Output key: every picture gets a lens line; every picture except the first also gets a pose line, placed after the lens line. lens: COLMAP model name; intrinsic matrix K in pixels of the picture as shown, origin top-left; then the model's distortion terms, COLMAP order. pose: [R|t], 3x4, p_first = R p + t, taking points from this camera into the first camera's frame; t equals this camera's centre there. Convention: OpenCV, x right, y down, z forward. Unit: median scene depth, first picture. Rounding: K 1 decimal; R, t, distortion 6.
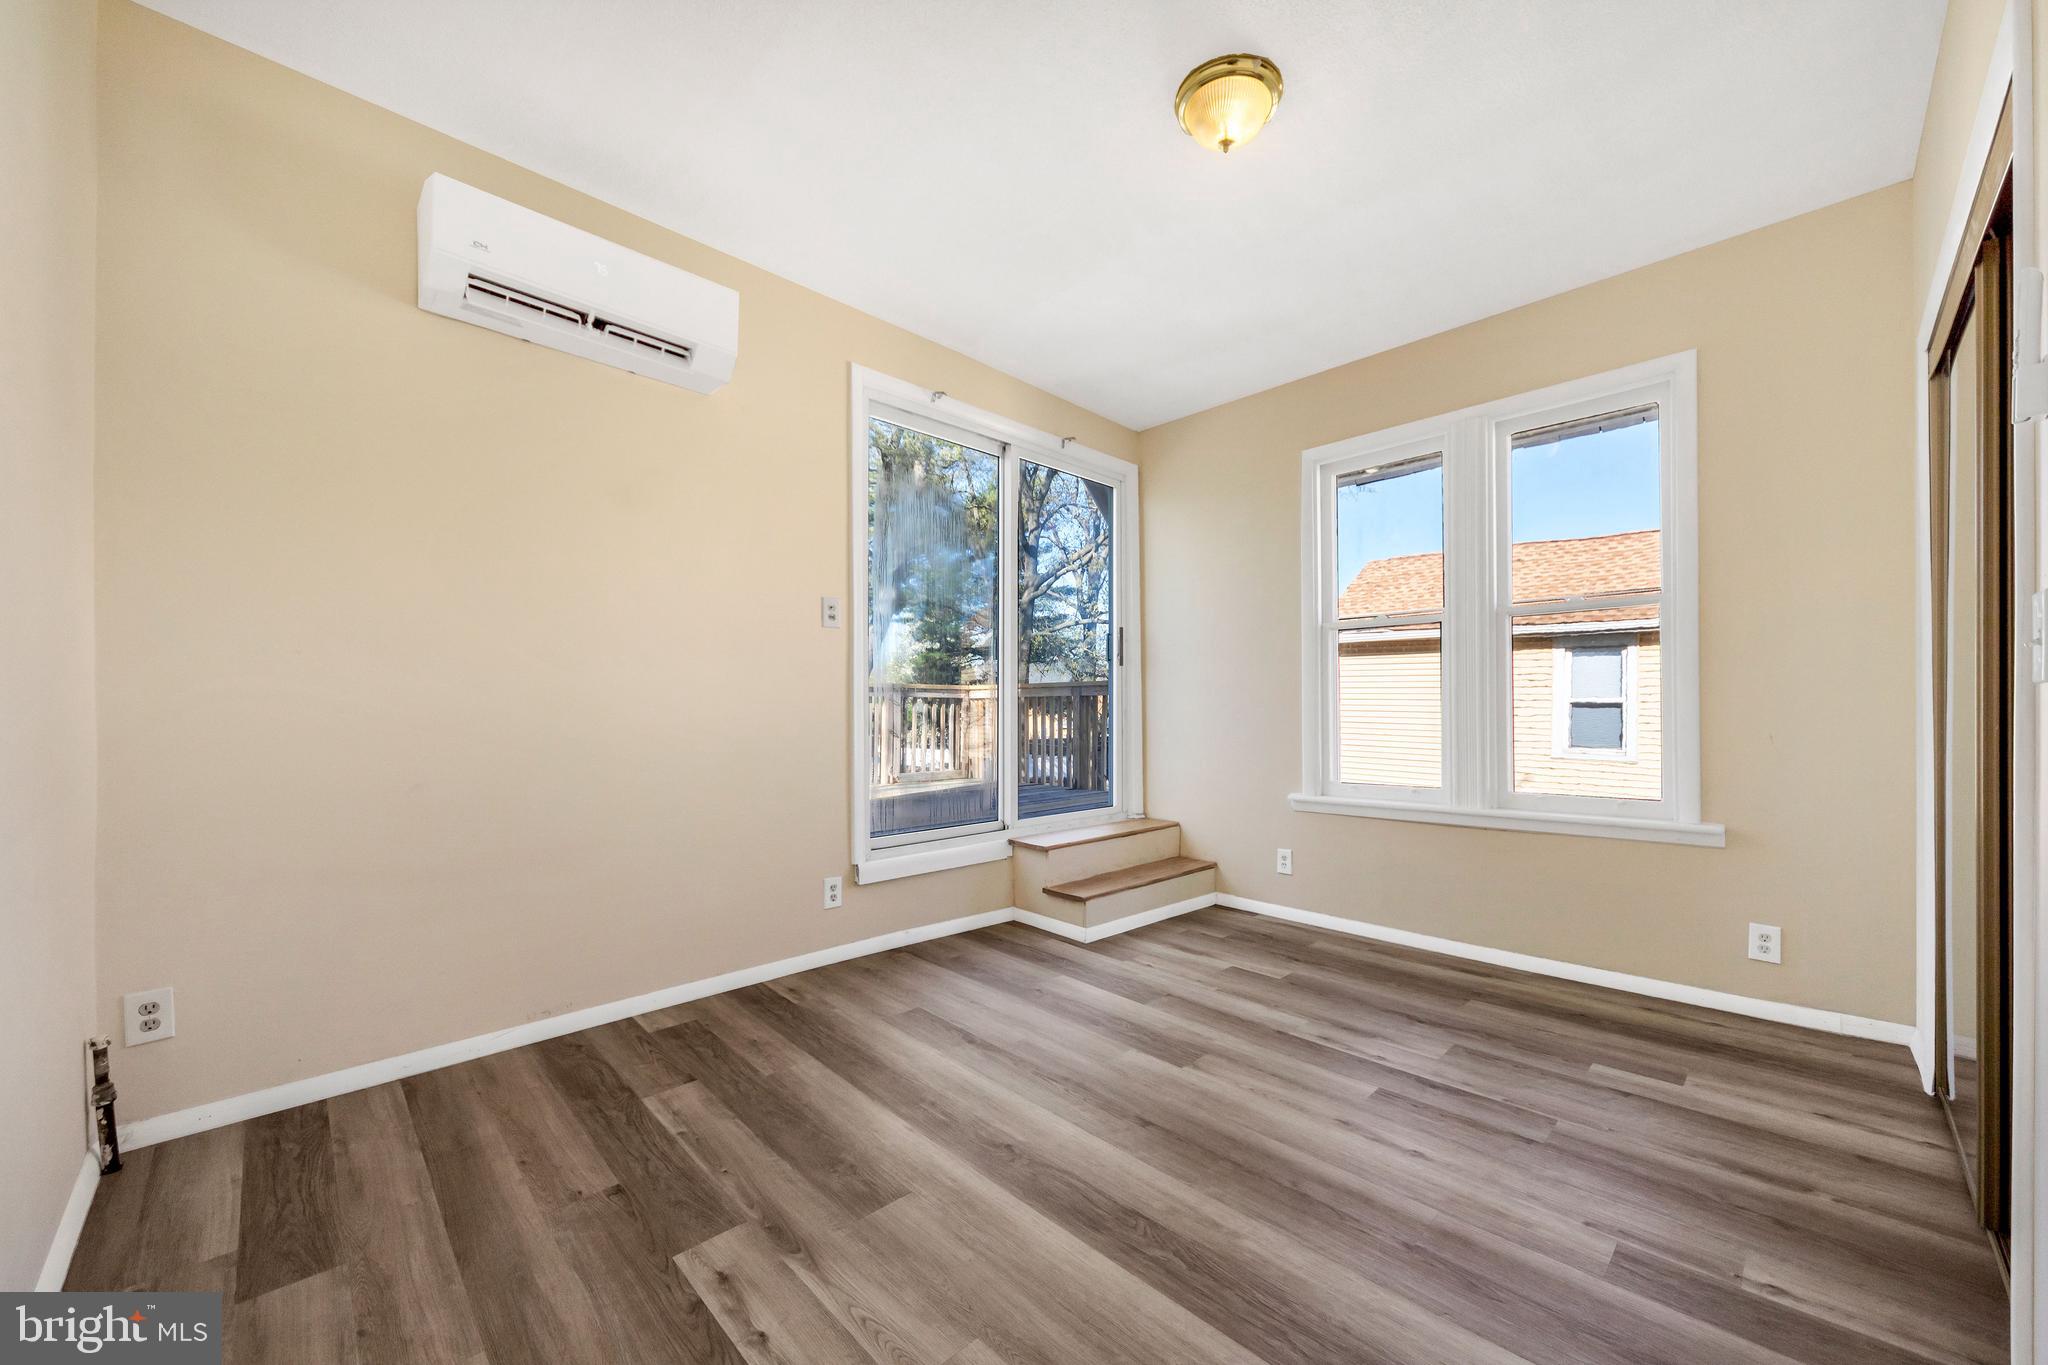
lens RADIAL K [[759.7, 0, 1022.3], [0, 759.7, 702.2], [0, 0, 1]] dist [-0.000106, -0.000172]
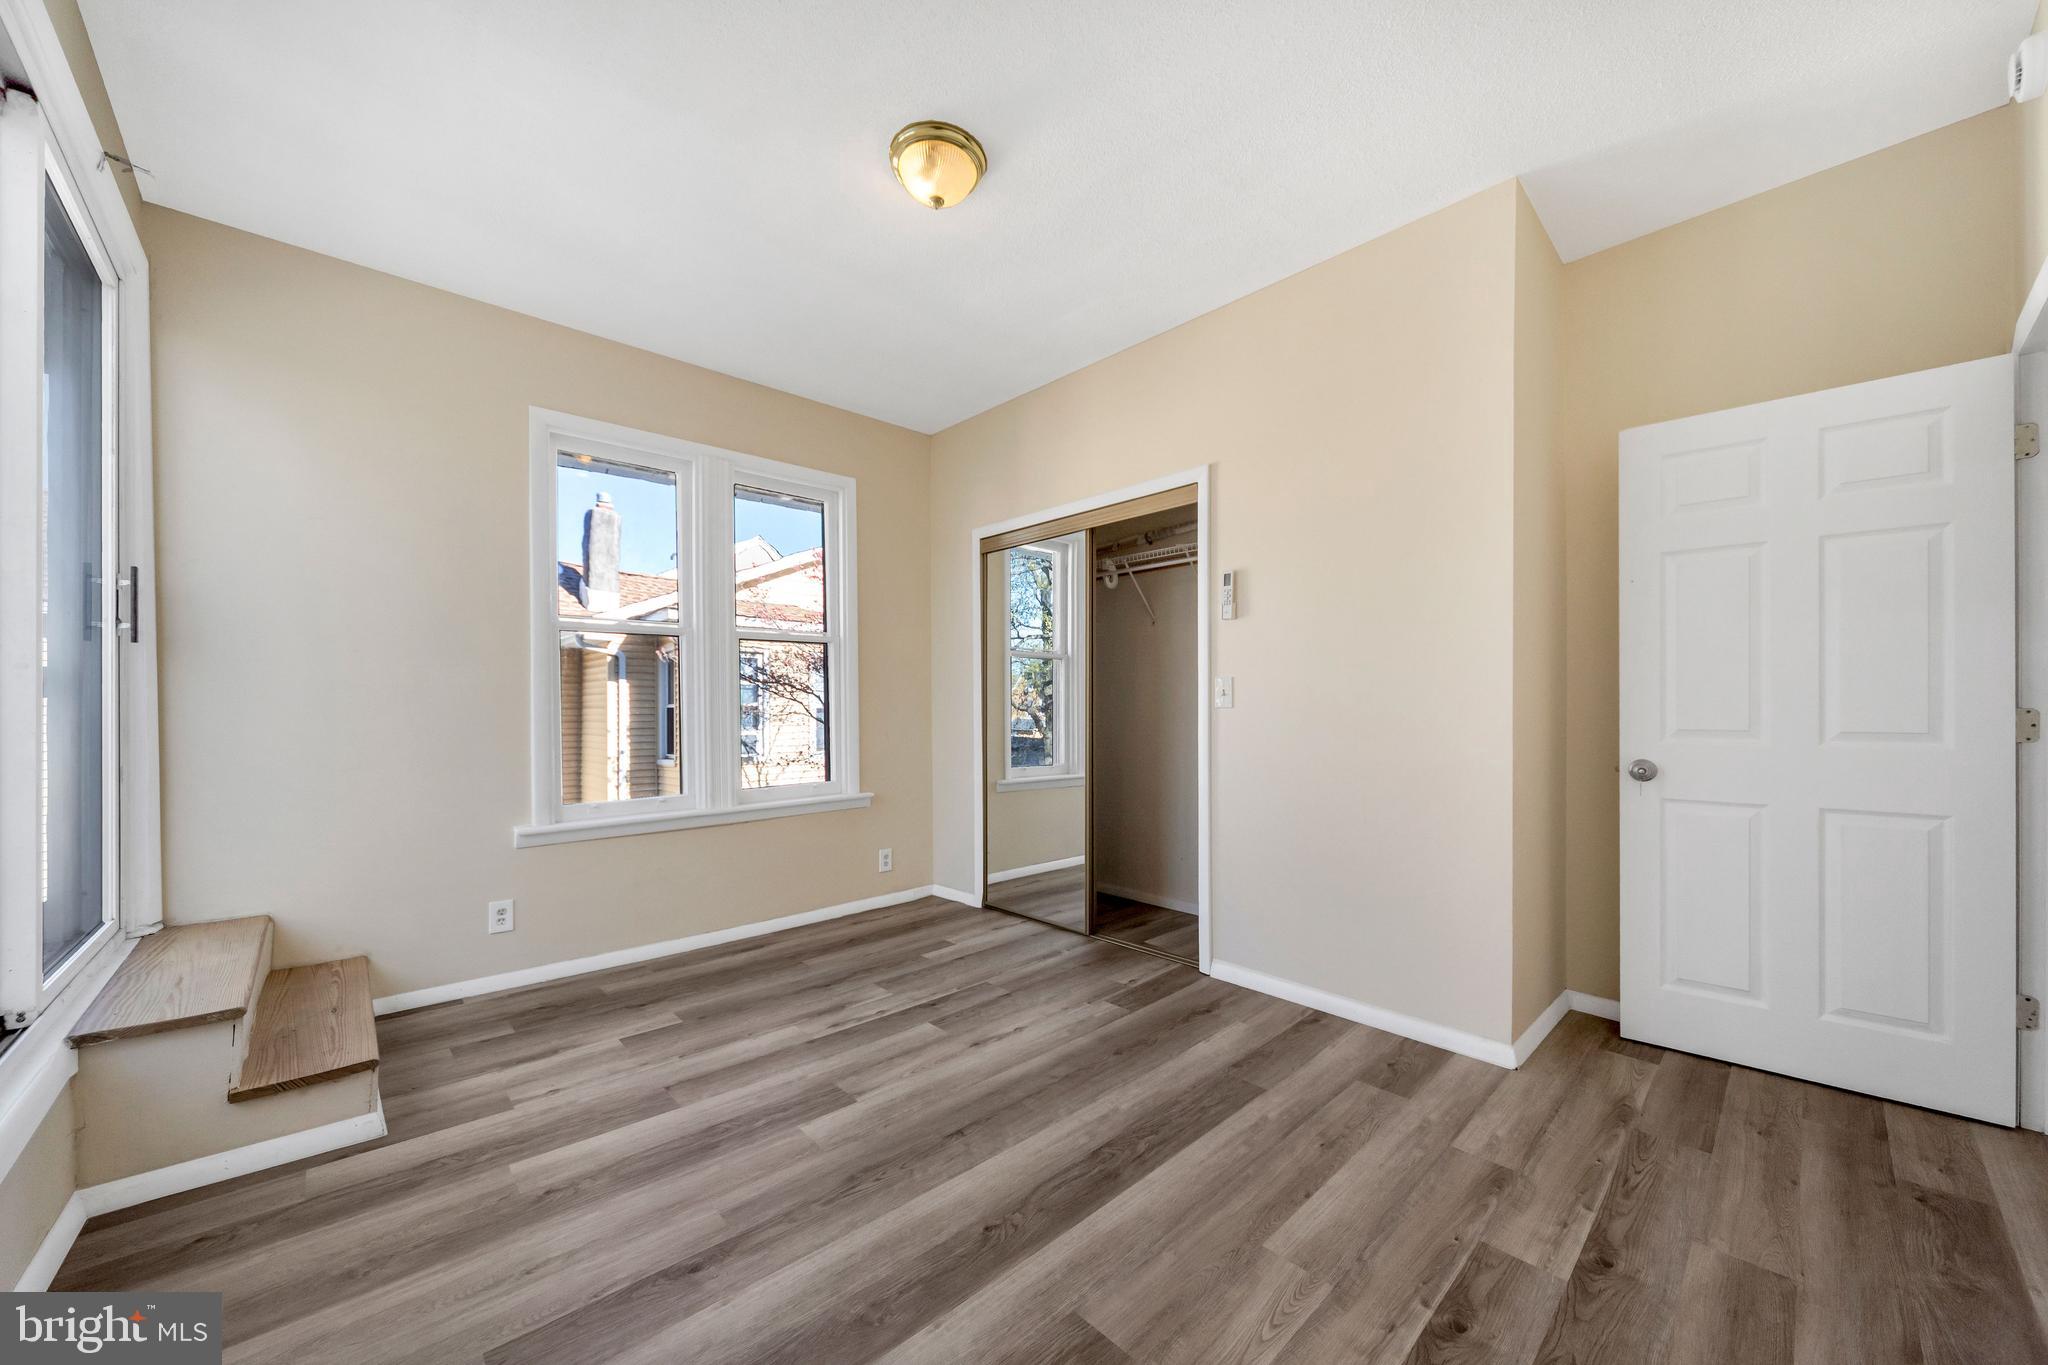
lens RADIAL K [[750.4, 0, 1016.8], [0, 750.4, 710.4], [0, 0, 1]] dist [-0.000383, -0.000161]
pose [[0.017169, 0.001667, 0.999851, -0.621396], [-0.002474, 0.999996, -0.001625, -0.003134], [-0.999850, -0.002446, 0.017173, 0.679908]]
